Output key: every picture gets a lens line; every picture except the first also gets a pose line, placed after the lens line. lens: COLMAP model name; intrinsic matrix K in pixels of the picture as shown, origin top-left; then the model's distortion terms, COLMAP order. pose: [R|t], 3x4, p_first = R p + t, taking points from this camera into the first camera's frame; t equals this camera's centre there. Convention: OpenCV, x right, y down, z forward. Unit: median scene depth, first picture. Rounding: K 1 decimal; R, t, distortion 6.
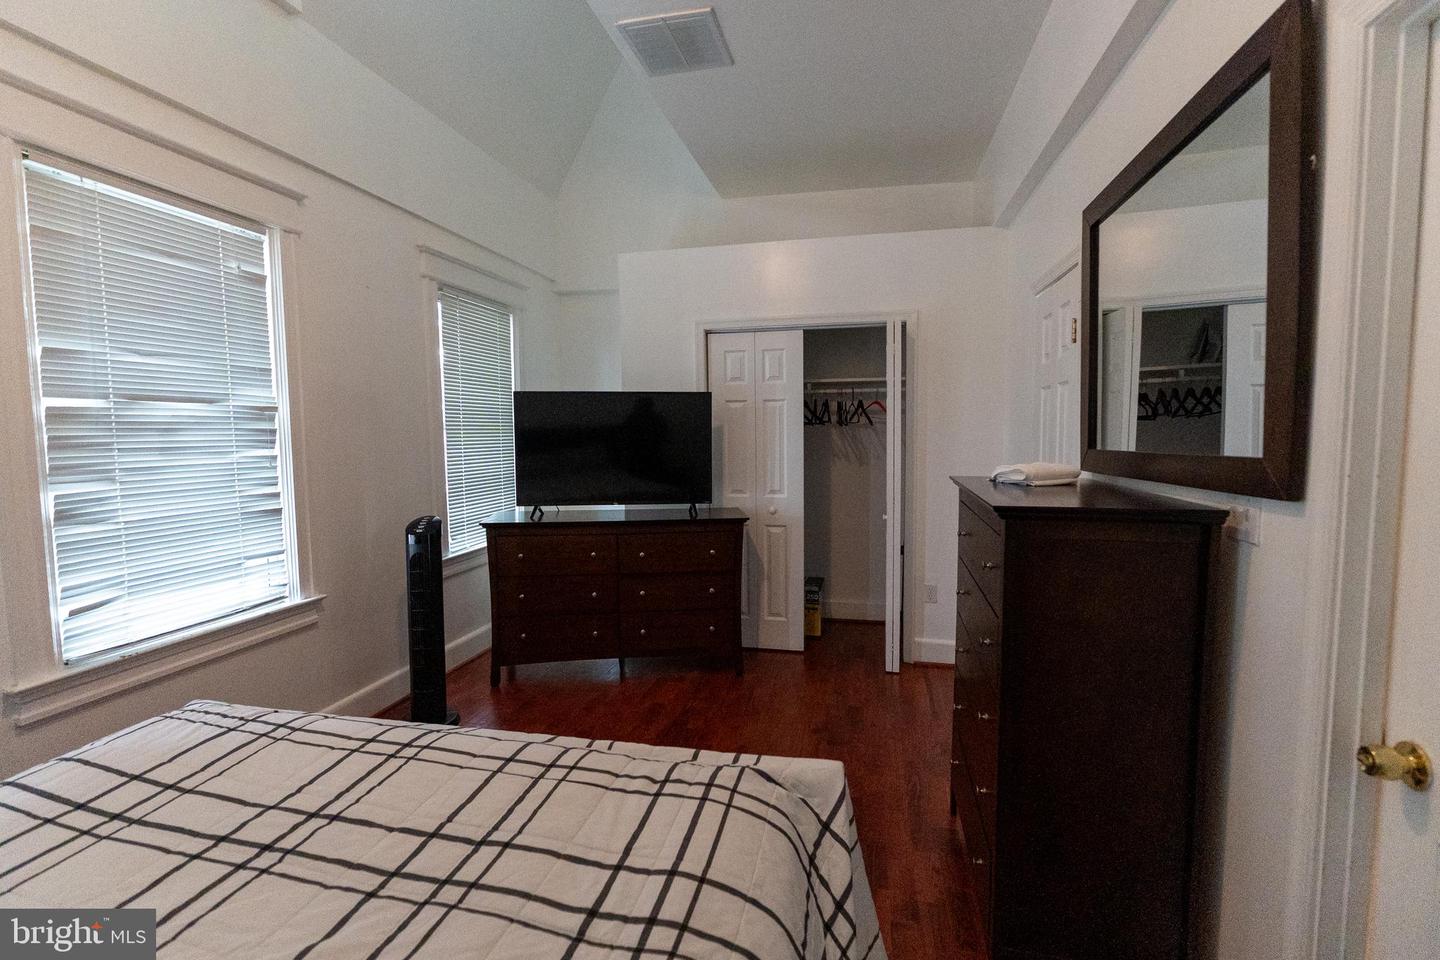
lens RADIAL K [[605.4, 0, 718.5], [0, 605.4, 473.2], [0, 0, 1]] dist [0.003743, -0.000144]
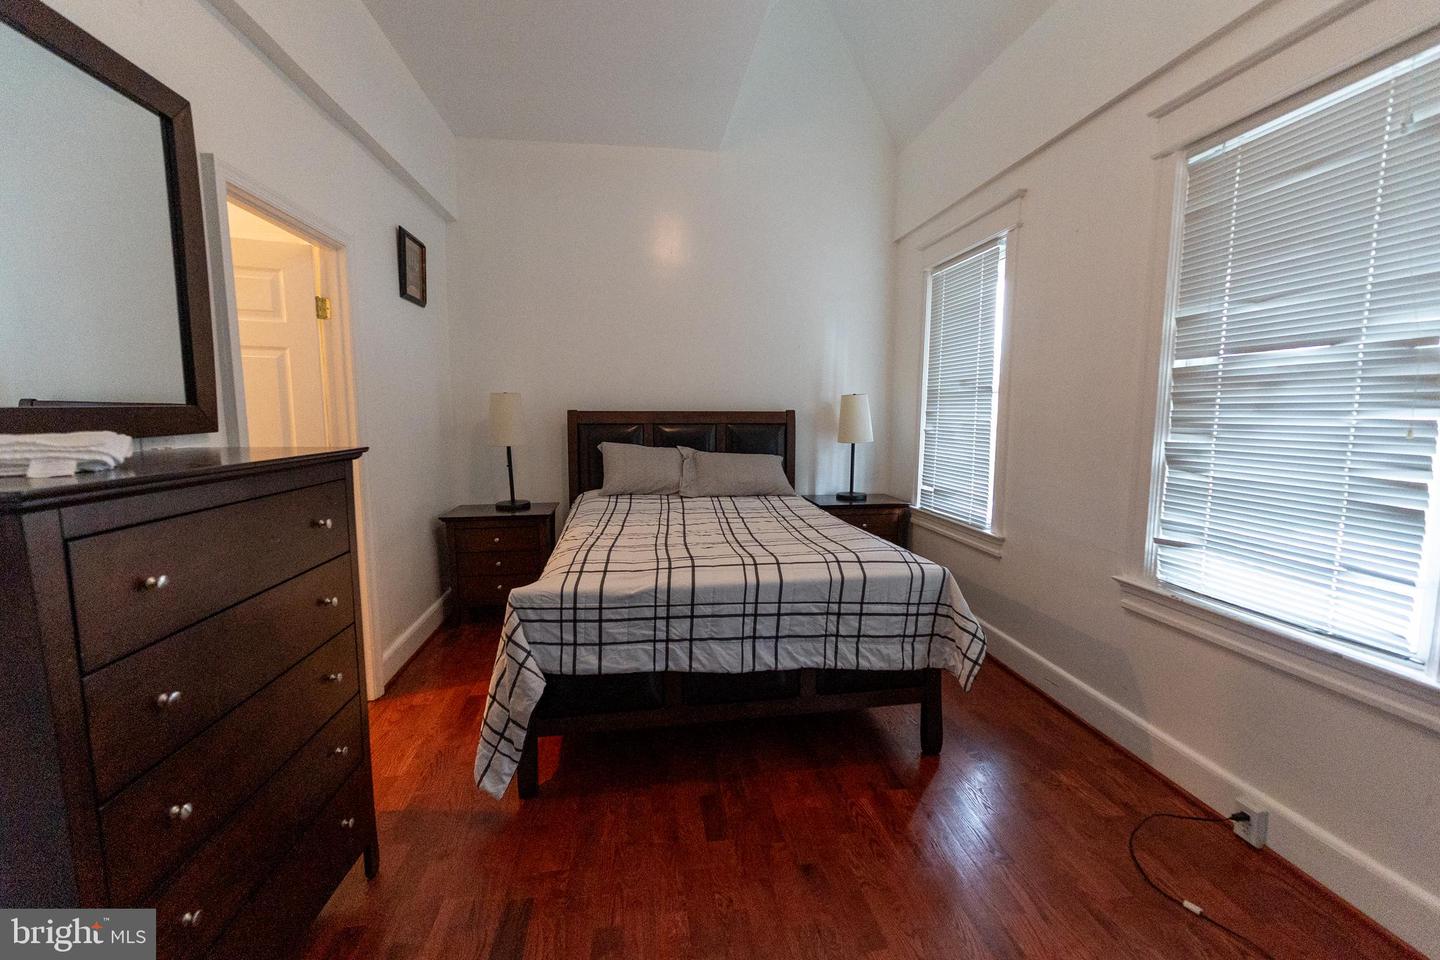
lens RADIAL K [[605.4, 0, 719.6], [0, 605.4, 481.0], [0, 0, 1]] dist [0.003743, -0.000144]
pose [[-0.928198, 0.047622, -0.369026, 0.172391], [-0.022544, 0.982756, 0.183528, -0.085044], [0.371402, 0.178670, -0.911119, 1.708980]]
